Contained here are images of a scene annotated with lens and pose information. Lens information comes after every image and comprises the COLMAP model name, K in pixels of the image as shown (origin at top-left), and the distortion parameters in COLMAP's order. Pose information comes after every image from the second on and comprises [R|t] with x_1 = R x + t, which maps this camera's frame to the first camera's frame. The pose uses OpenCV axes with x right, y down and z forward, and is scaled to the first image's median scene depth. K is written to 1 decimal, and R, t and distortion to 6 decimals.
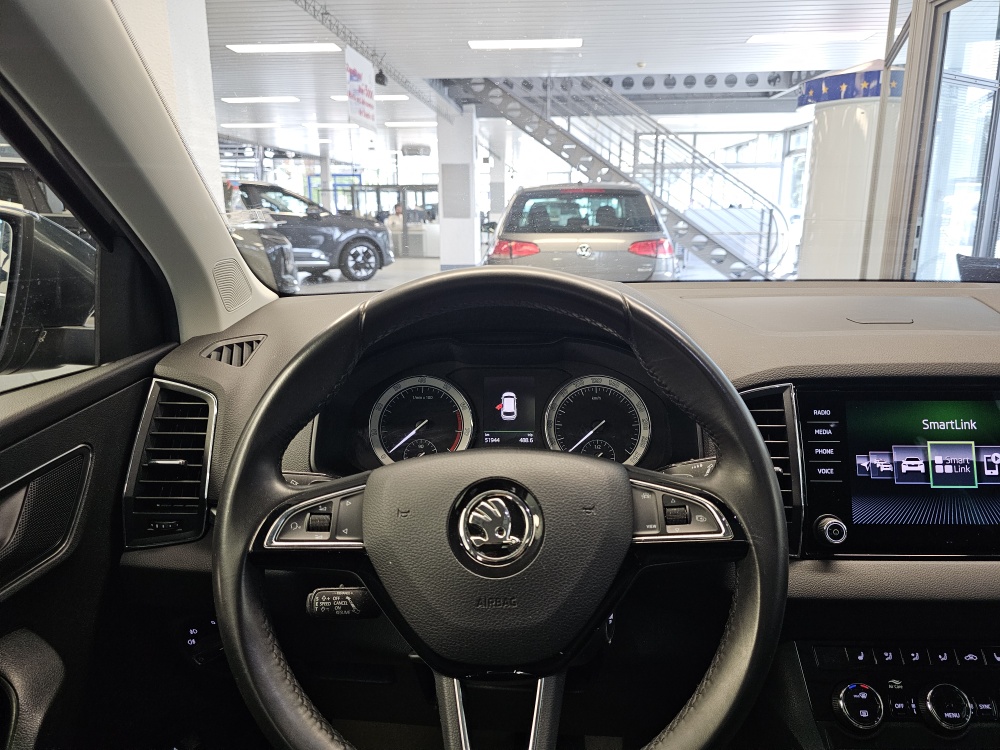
lens RADIAL K [[673.8, 0, 507.5], [0, 673.8, 360.3], [0, 0, 1]] dist [0.053960, -0.060973]
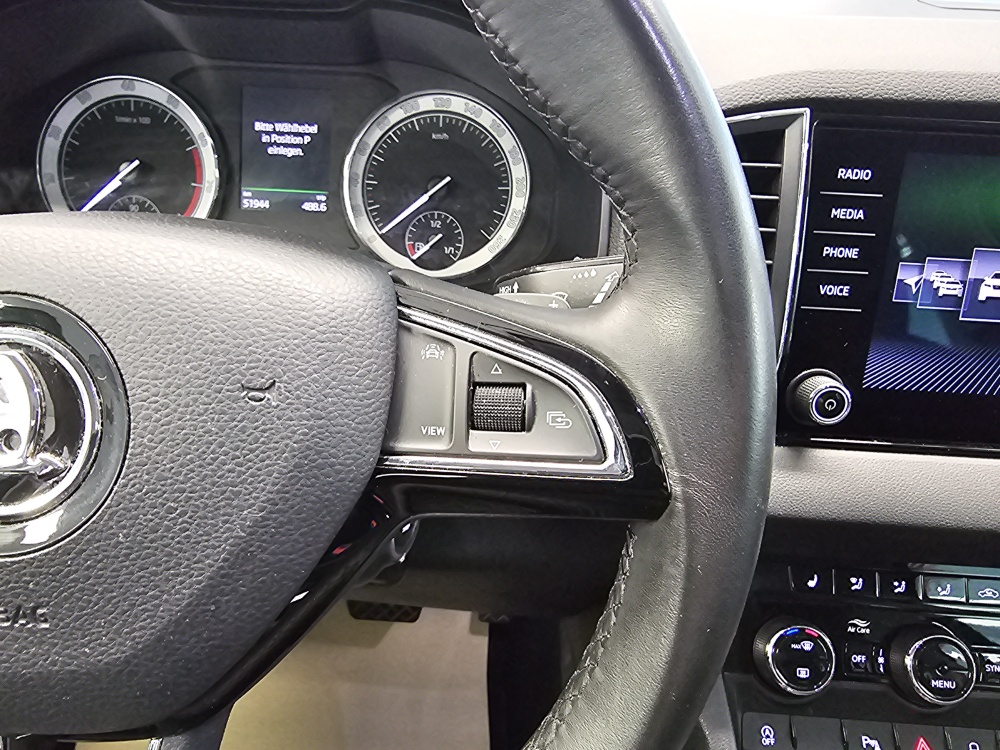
lens RADIAL K [[683.9, 0, 431.1], [0, 683.9, 373.6], [0, 0, 1]] dist [0.002575, 0.000827]
pose [[0.998738, 0.048750, 0.012058, 0.142928], [-0.049963, 0.940346, 0.336531, 0.056806], [0.005068, -0.336709, 0.941595, 0.444933]]
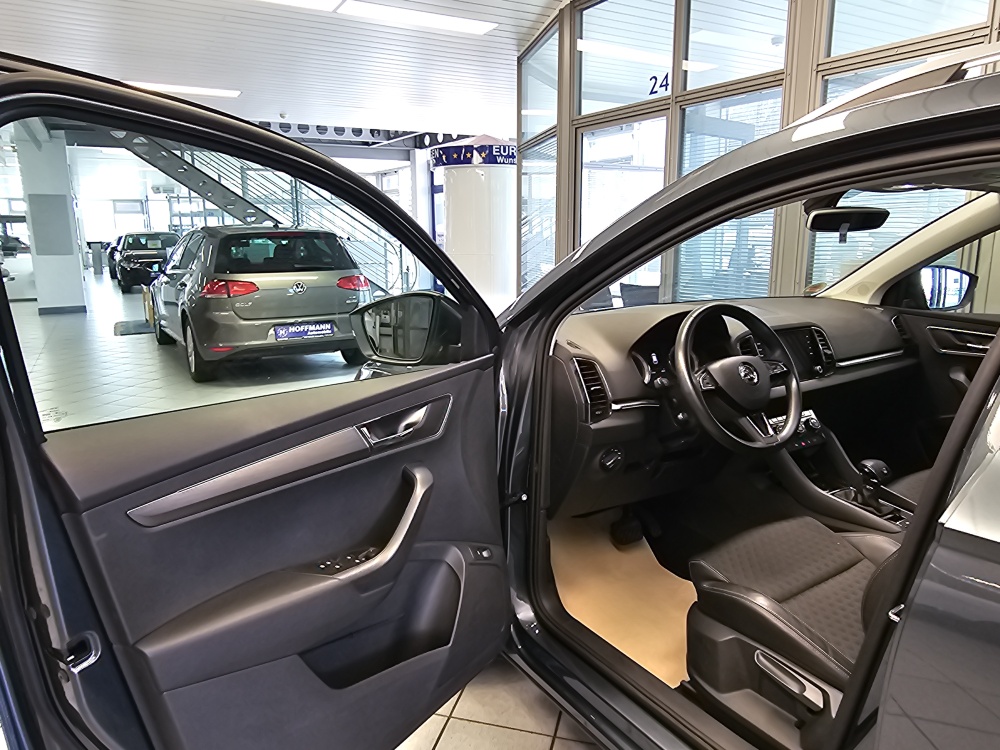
lens RADIAL K [[676.7, 0, 487.6], [0, 676.7, 373.2], [0, 0, 1]] dist [-0.004726, -0.001841]
pose [[0.831587, -0.111726, 0.544040, -2.111370], [0.123681, 0.992213, 0.014713, 0.008654], [-0.541447, 0.055053, 0.838930, -0.849206]]
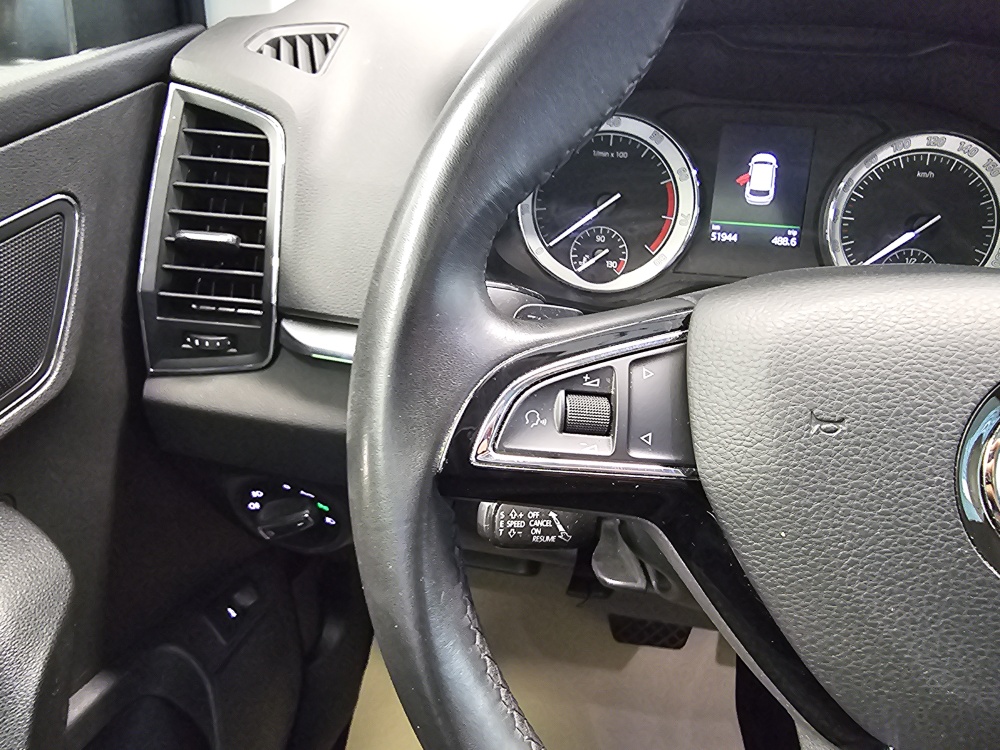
lens RADIAL K [[690.7, 0, 445.9], [0, 690.7, 367.5], [0, 0, 1]] dist [-0.004128, 0.002174]
pose [[0.994456, 0.083175, -0.064342, -0.243364], [-0.058326, 0.945400, 0.320652, 0.053137], [0.087499, -0.315121, 0.945009, 0.416419]]
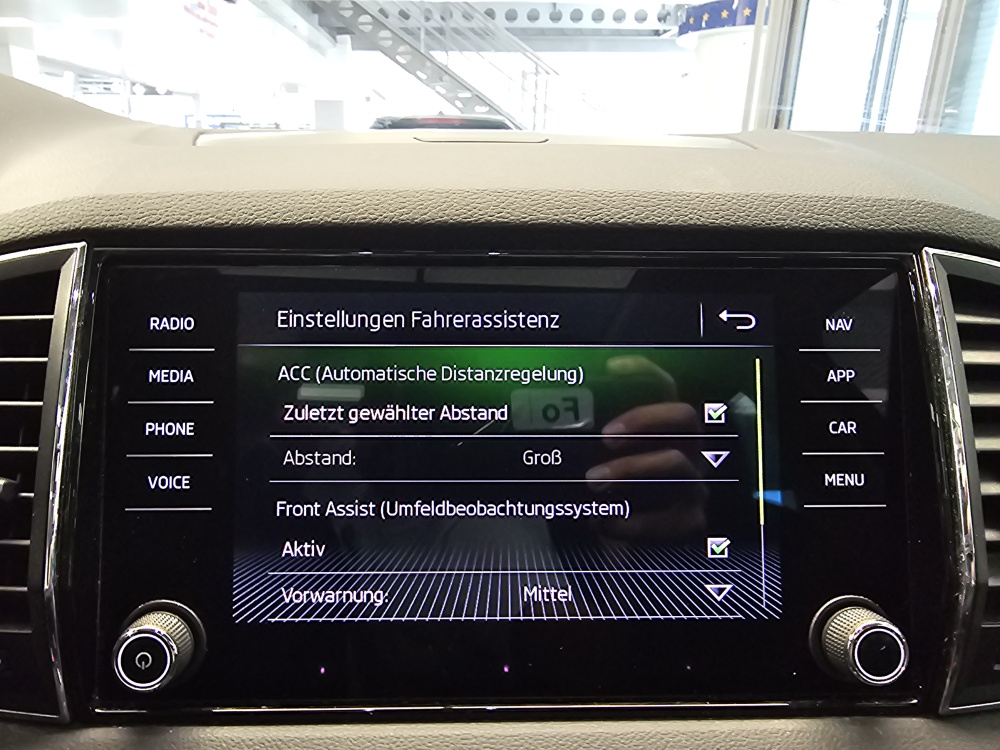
lens RADIAL K [[680.1, 0, 427.3], [0, 680.1, 371.1], [0, 0, 1]] dist [0.003624, -0.001095]
pose [[0.999024, -0.000409, 0.044163, 0.547141], [-0.003458, 0.996163, 0.087451, 0.065298], [-0.044030, -0.087519, 0.995189, 0.586795]]
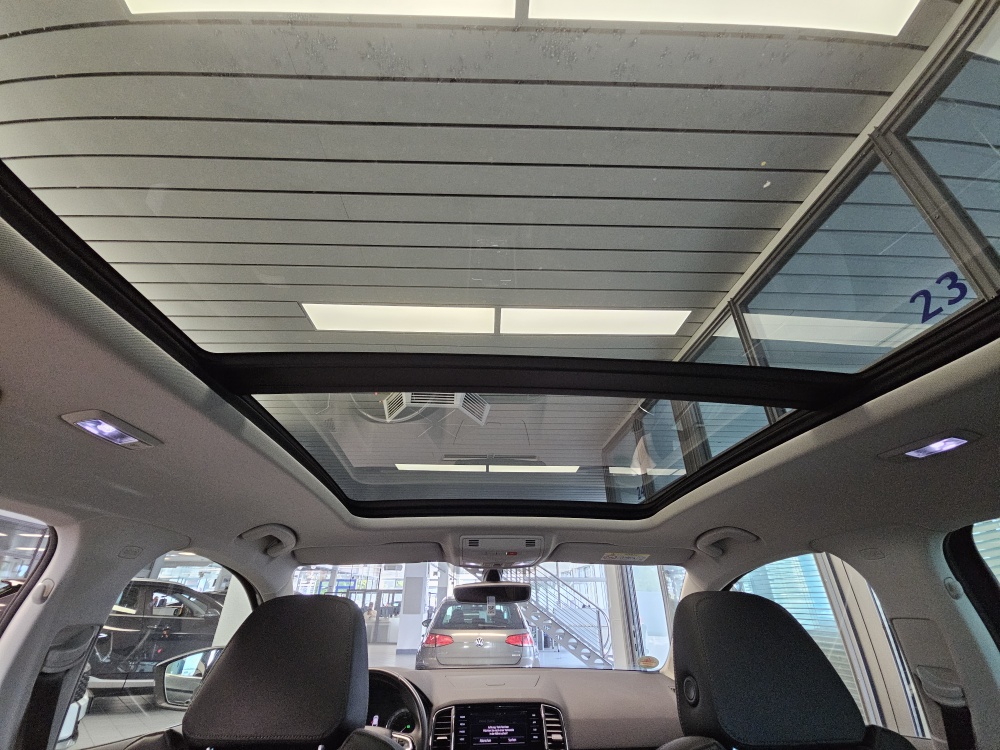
lens RADIAL K [[405.7, 0, 497.5], [0, 405.7, 376.1], [0, 0, 1]] dist [-0.002720, -0.000266]
pose [[0.995378, 0.049241, 0.082455, 0.359785], [0.018361, 0.745147, -0.666647, 0.149871], [-0.094268, 0.665079, 0.740799, -1.579081]]
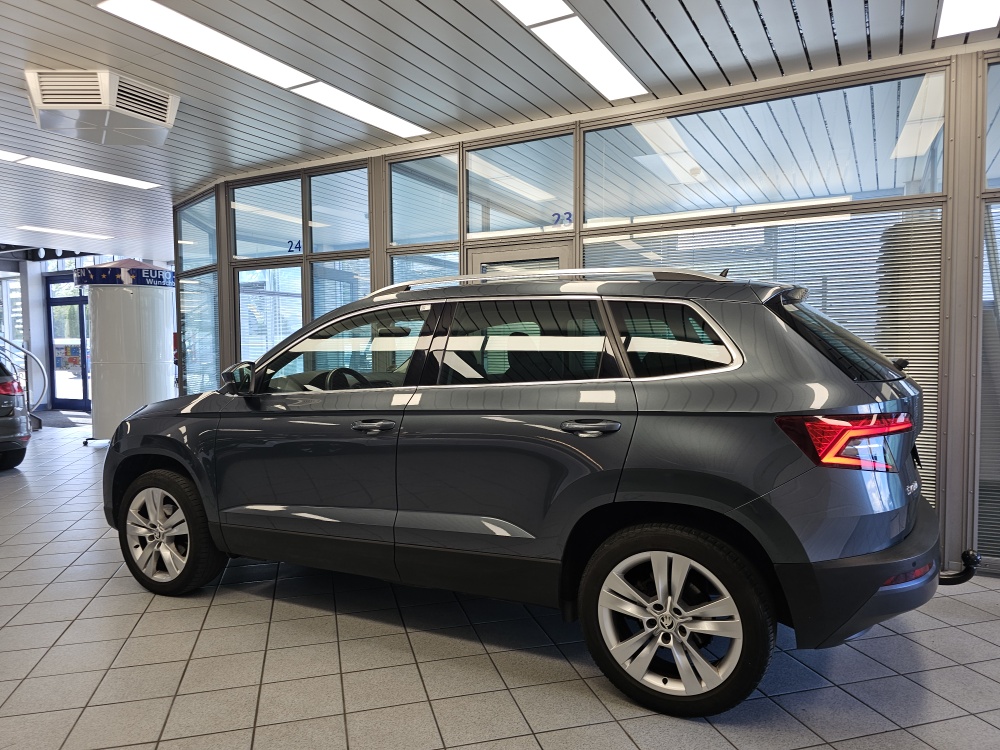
lens RADIAL K [[684.6, 0, 497.0], [0, 684.6, 366.8], [0, 0, 1]] dist [0.049362, -0.064664]
pose [[0.418840, -0.024409, 0.907732, -4.745048], [0.205510, 0.976249, -0.068574, 0.564232], [-0.884499, 0.215270, 0.413909, -2.792161]]
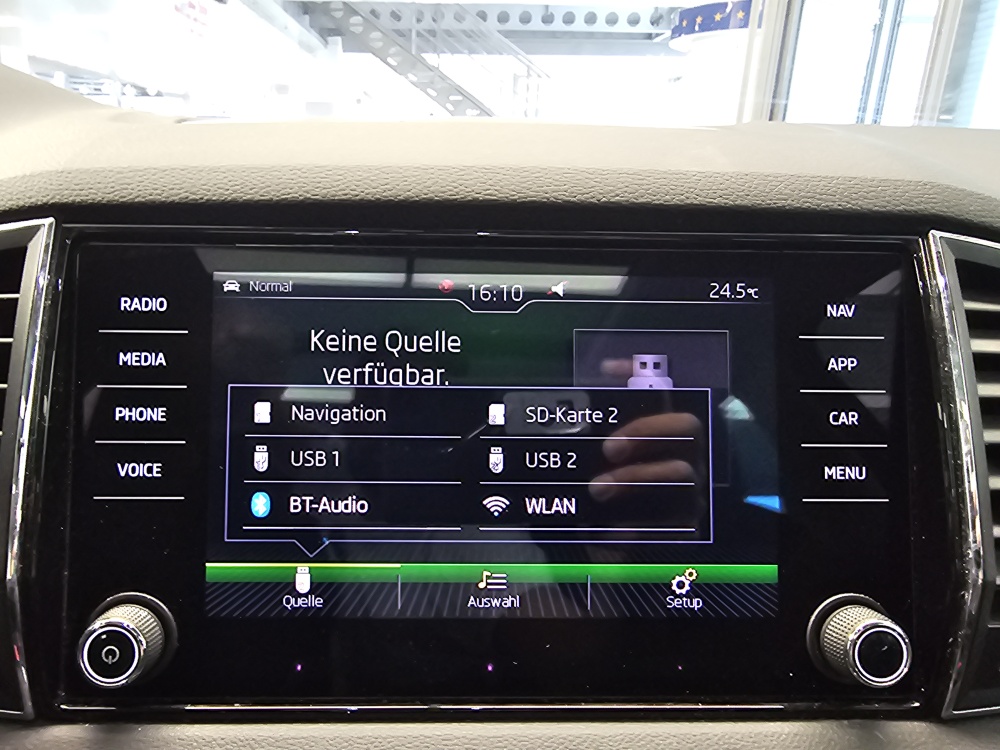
lens RADIAL K [[681.8, 0, 415.4], [0, 681.8, 377.2], [0, 0, 1]] dist [0.002370, 0.001984]
pose [[0.999050, 0.006807, 0.043045, 0.550780], [-0.010718, 0.995766, 0.091300, 0.075505], [-0.042241, -0.091675, 0.994893, 0.599749]]
